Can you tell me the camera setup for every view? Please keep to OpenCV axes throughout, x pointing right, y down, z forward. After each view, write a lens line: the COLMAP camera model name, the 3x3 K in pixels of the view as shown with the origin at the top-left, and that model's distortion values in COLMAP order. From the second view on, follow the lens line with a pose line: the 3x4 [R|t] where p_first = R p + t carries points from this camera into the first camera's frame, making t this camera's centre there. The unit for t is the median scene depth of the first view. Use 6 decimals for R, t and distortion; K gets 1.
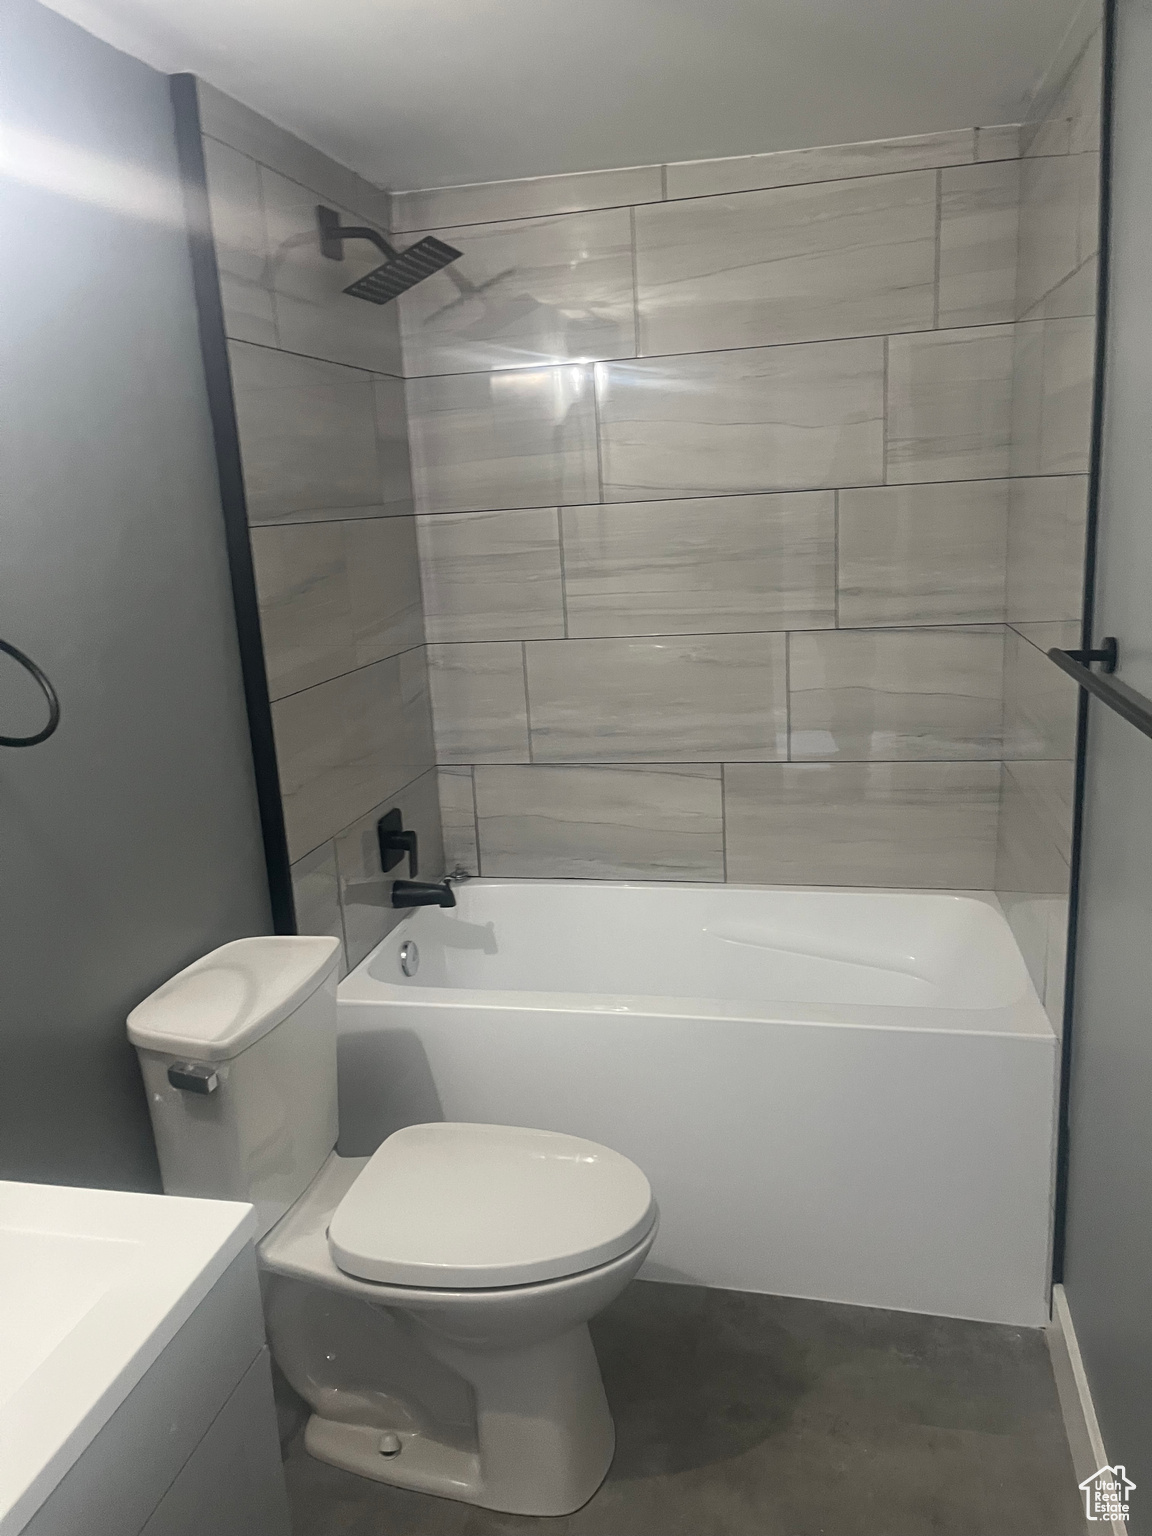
lens RADIAL K [[1146.1, 0, 576.0], [0, 1146.1, 768.0], [0, 0, 1]] dist [0.072733, -0.101626]
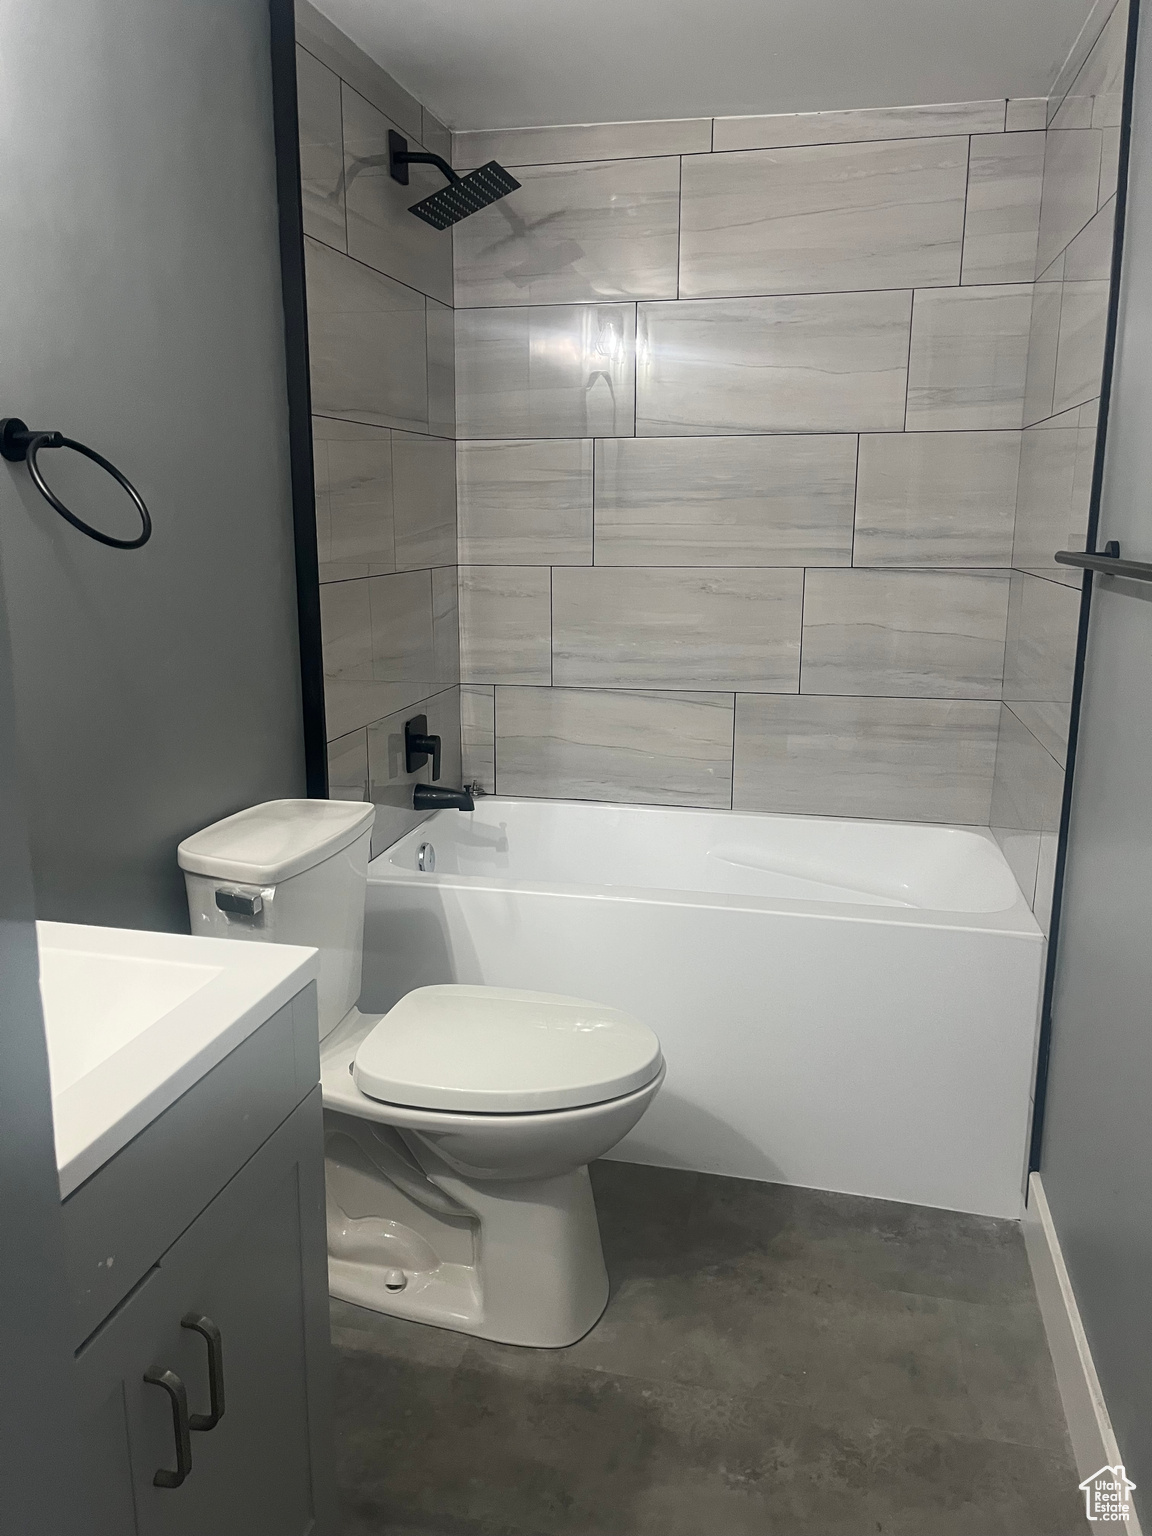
lens RADIAL K [[1146.1, 0, 576.0], [0, 1146.1, 768.0], [0, 0, 1]] dist [0.072733, -0.101626]
pose [[0.998324, 0.056626, 0.011920, -0.027413], [-0.056309, 0.998088, -0.025488, 0.105107], [-0.013340, 0.024774, 0.999604, -0.045558]]
